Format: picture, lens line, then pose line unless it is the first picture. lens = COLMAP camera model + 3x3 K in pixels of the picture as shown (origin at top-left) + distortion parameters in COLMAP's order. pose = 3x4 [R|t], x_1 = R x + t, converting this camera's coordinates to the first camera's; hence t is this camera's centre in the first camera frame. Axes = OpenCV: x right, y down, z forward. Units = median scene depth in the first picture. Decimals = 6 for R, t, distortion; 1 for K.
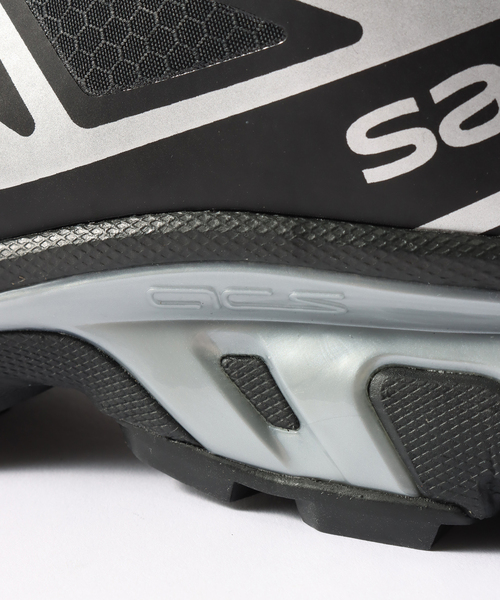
lens RADIAL K [[1109.3, 0, 245.6], [0, 1109.3, 283.5], [0, 0, 1]] dist [-0.016612, 0.000000]
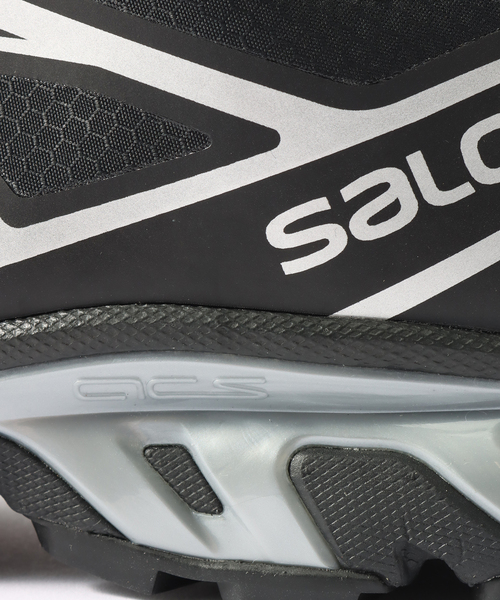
lens RADIAL K [[1491.1, 0, 249.7], [0, 1491.1, 299.5], [0, 0, 1]] dist [-0.091206, 0.000000]
pose [[0.989117, -0.009764, 0.146809, -0.137128], [0.027361, 0.992598, -0.118326, 0.103823], [-0.144567, 0.121055, 0.982062, -0.424433]]
